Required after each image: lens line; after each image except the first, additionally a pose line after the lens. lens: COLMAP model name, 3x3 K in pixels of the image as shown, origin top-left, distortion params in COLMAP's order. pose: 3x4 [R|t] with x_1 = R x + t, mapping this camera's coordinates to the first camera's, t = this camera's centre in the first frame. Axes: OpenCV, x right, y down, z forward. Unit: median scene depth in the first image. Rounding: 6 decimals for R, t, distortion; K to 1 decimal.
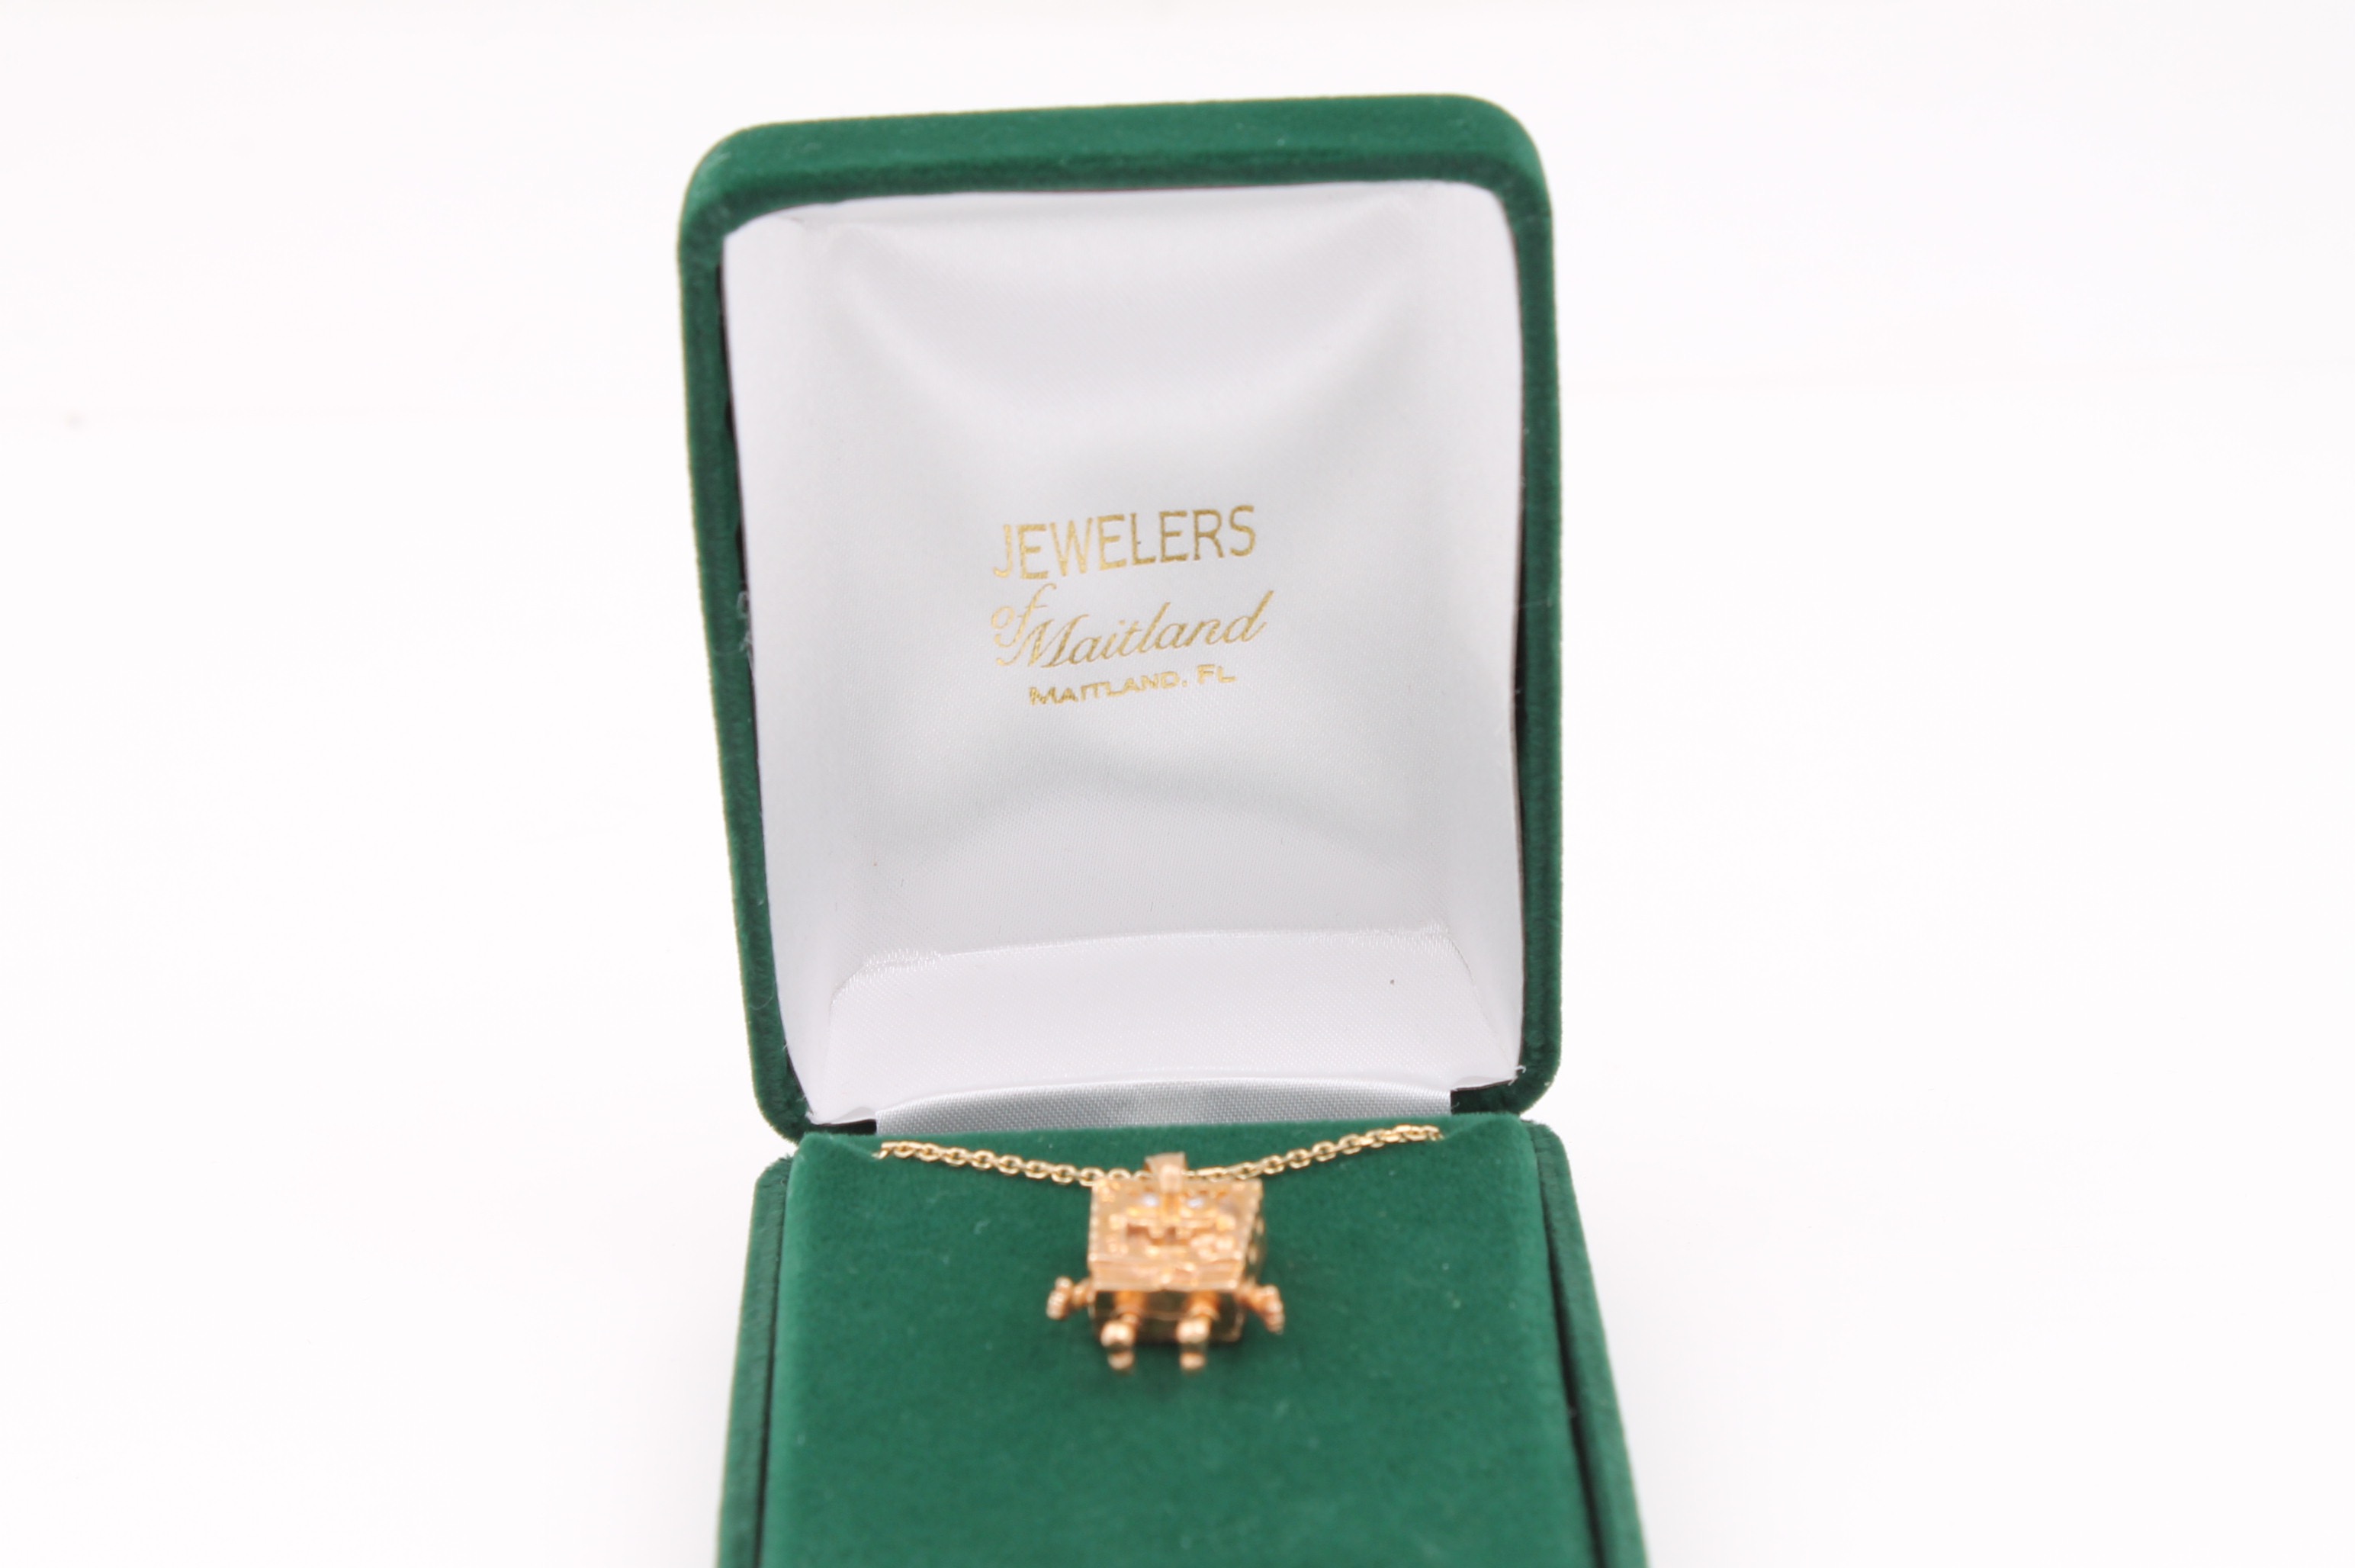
lens RADIAL K [[3714.7, 0, 1182.1], [0, 3714.7, 783.8], [0, 0, 1]] dist [-0.052218, 0.000000]
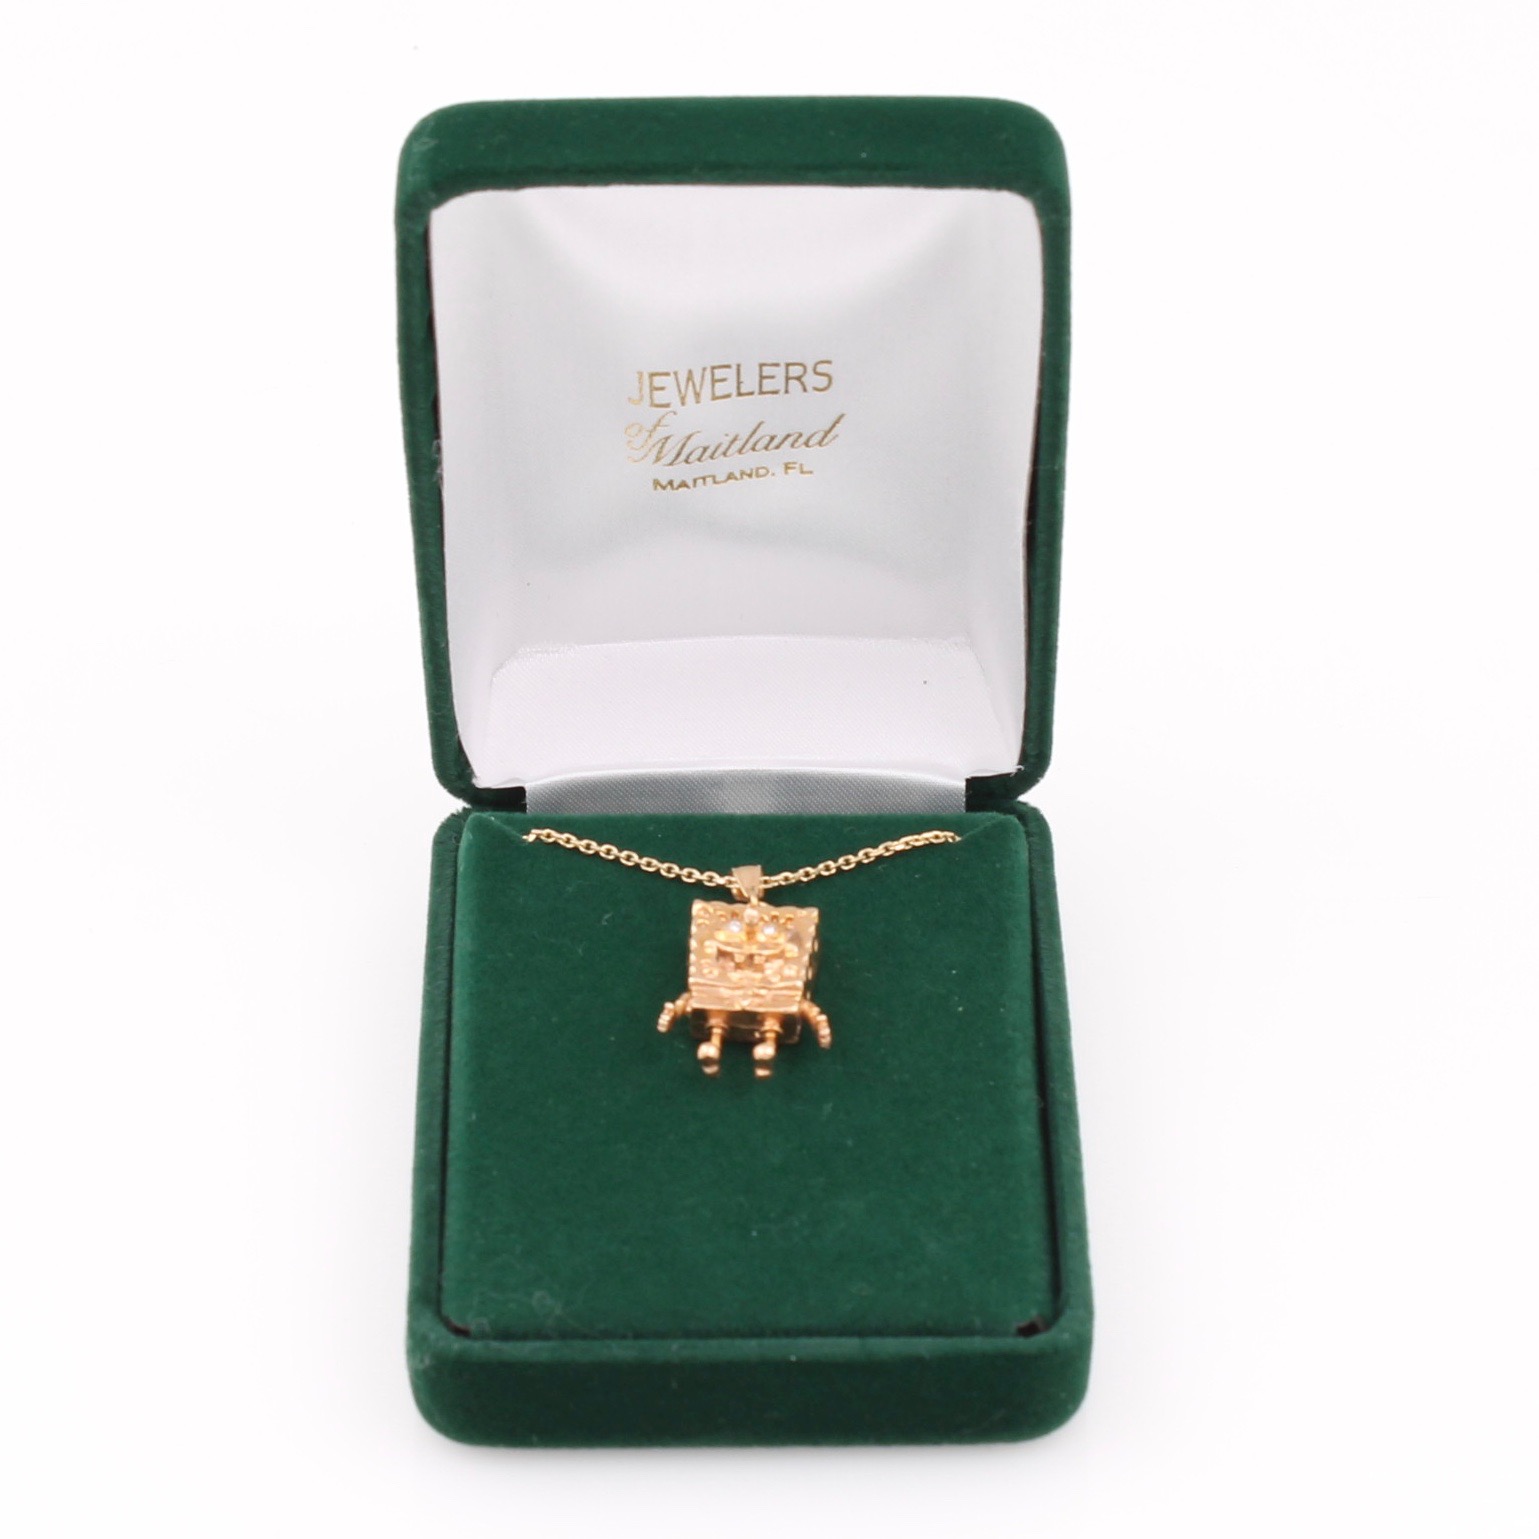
lens RADIAL K [[3032.8, 0, 766.7], [0, 3032.8, 769.5], [0, 0, 1]] dist [-0.077518, 0.000000]
pose [[0.999403, 0.033949, 0.006483, -0.005719], [-0.034552, 0.986062, 0.162751, -0.112111], [-0.000868, -0.162878, 0.986646, -0.063024]]
